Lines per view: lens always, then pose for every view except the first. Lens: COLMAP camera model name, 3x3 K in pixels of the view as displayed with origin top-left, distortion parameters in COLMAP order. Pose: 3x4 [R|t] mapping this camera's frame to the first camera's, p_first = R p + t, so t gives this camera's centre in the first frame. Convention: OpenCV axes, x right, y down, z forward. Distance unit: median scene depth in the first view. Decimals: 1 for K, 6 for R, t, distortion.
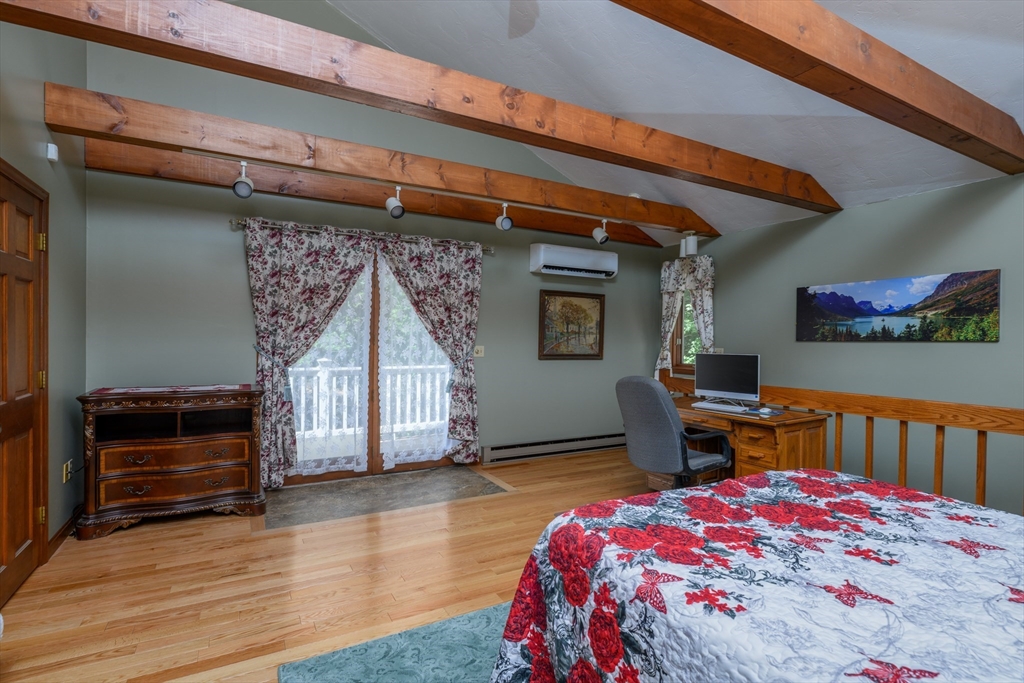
lens RADIAL K [[474.0, 0, 512.0], [0, 474.0, 341.5], [0, 0, 1]] dist [0.006085, 0.000244]
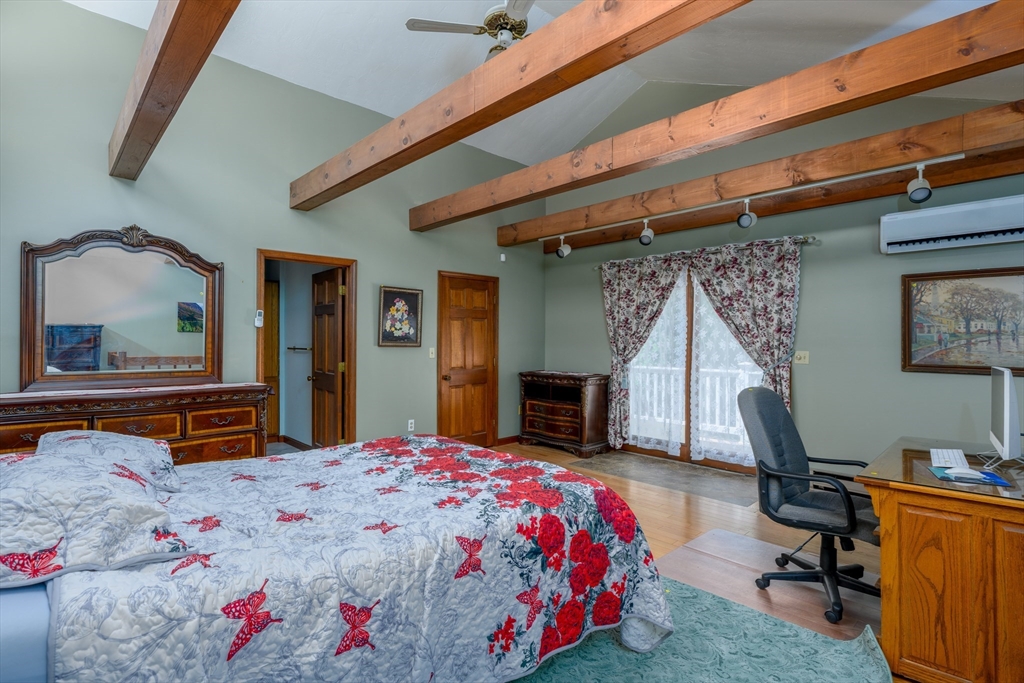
lens RADIAL K [[474.0, 0, 512.0], [0, 474.0, 341.5], [0, 0, 1]] dist [0.006085, 0.000244]
pose [[0.292652, -0.009760, -0.956169, 0.721528], [-0.007285, 0.999896, -0.012436, 0.006917], [0.956191, 0.010605, 0.292550, 0.270468]]
